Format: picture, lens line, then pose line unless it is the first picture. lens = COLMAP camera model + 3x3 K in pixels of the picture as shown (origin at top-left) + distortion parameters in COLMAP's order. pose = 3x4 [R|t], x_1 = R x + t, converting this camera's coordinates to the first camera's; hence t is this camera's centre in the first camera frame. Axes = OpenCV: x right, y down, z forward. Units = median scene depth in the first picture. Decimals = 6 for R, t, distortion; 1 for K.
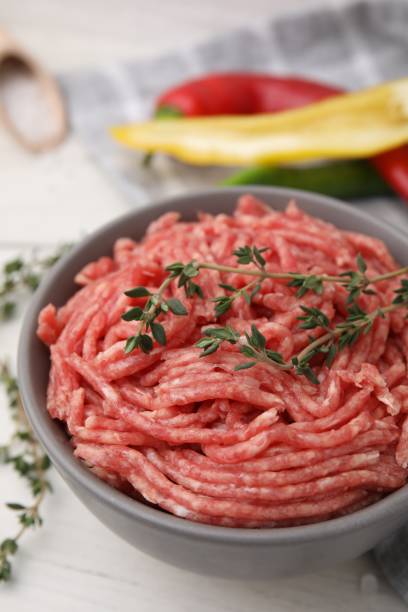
lens RADIAL K [[1019.6, 0, 204.0], [0, 1019.6, 306.0], [0, 0, 1]] dist [-0.018776, -0.035299]
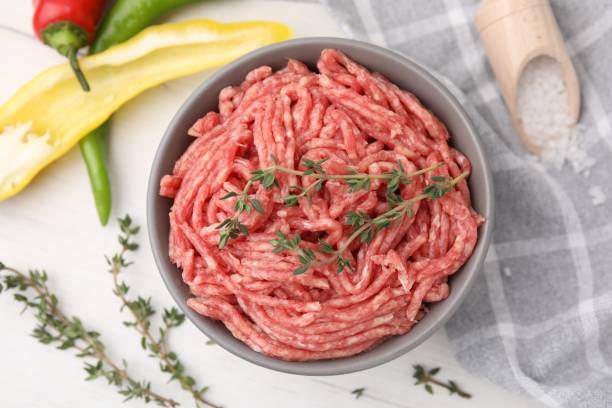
lens RADIAL K [[1019.6, 0, 306.0], [0, 1019.6, 204.0], [0, 0, 1]] dist [-0.018776, -0.035299]
pose [[0.996467, 0.056869, -0.061806, 0.126451], [-0.012292, 0.826713, 0.562489, -0.797095], [0.083084, -0.559742, 0.824491, -0.125078]]
